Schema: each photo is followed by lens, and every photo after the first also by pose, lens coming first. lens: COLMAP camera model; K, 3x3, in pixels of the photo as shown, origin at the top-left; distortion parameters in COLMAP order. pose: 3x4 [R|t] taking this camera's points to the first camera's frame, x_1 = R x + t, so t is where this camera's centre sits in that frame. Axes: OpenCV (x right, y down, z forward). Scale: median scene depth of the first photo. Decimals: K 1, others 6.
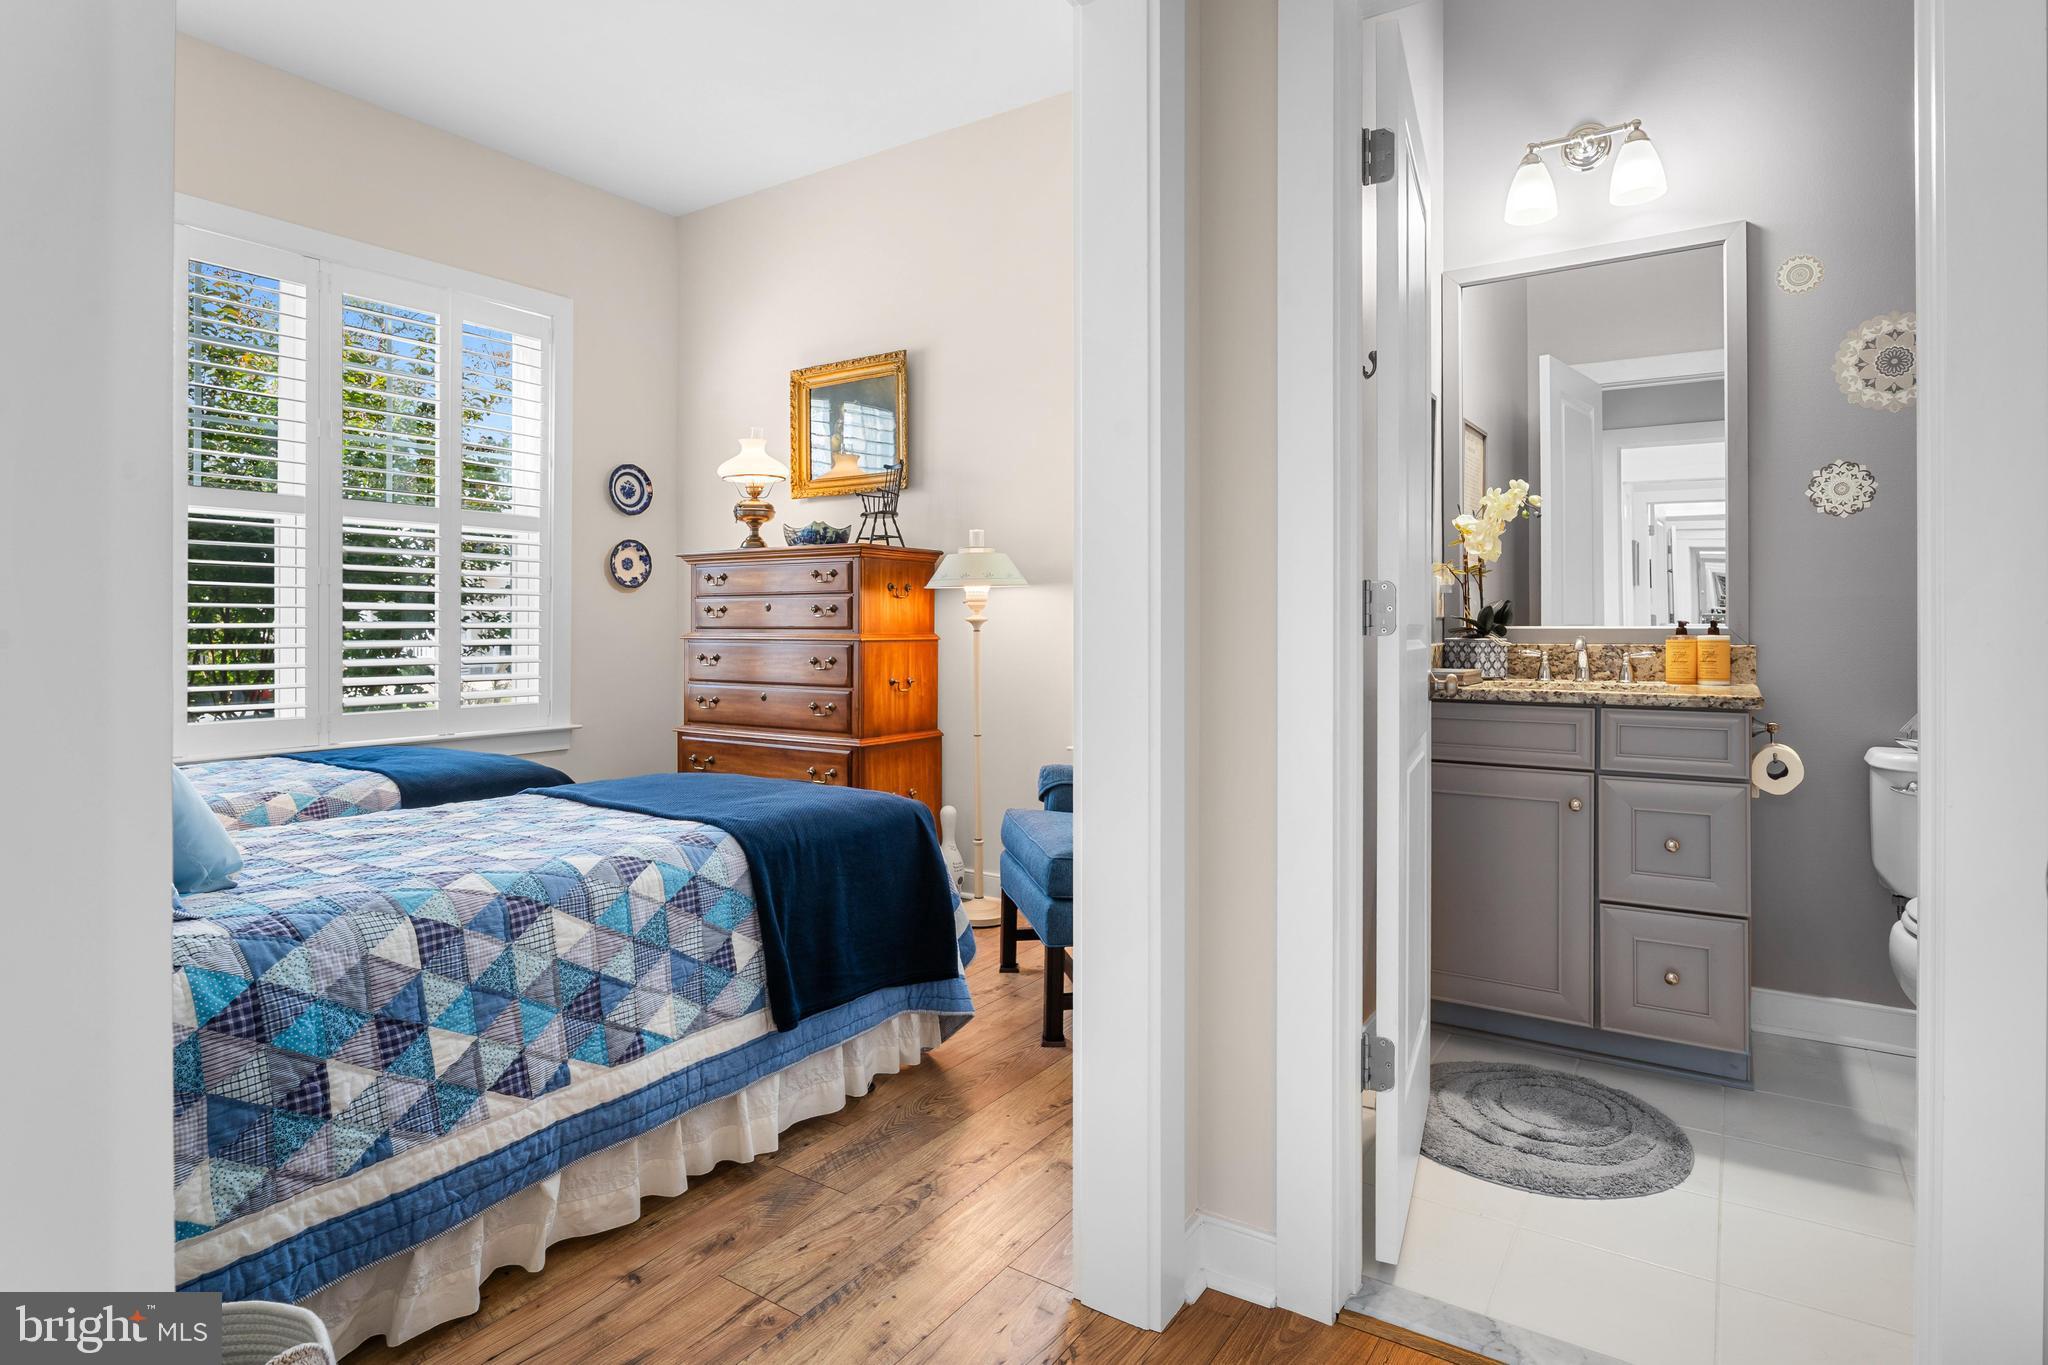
lens RADIAL K [[1086.7, 0, 1023.7], [0, 1086.7, 641.7], [0, 0, 1]] dist [-0.013503, 0.000729]
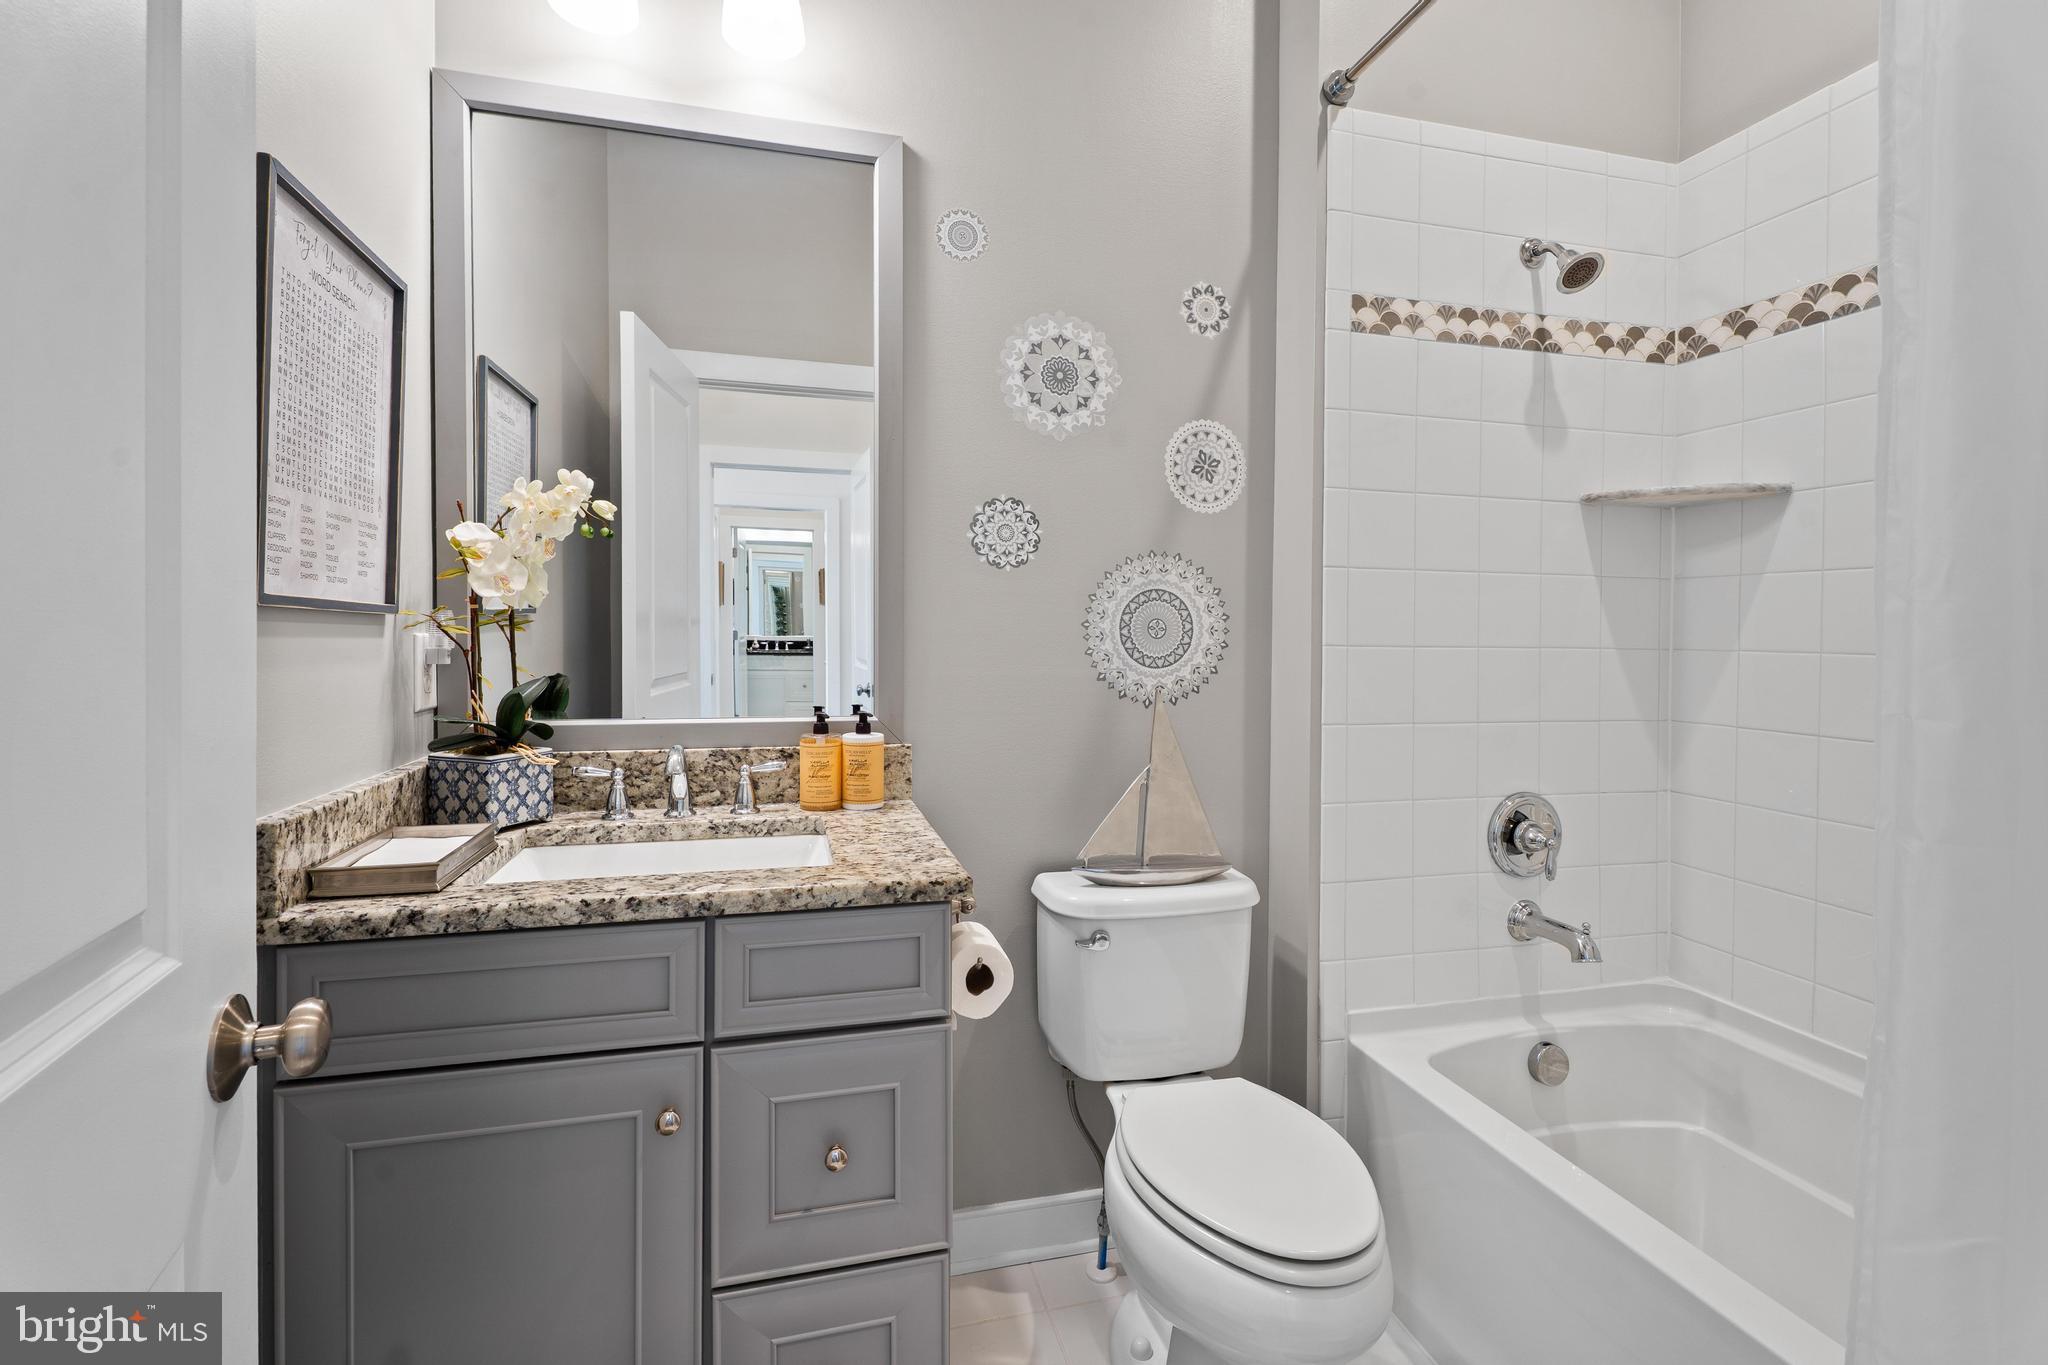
lens RADIAL K [[950.1, 0, 1025.7], [0, 950.1, 642.2], [0, 0, 1]] dist [0.002263, 0.000905]
pose [[0.672329, -0.002236, 0.740249, 0.266658], [-0.002143, 0.999985, 0.004967, -0.066581], [-0.740249, -0.004926, 0.672315, 0.526168]]
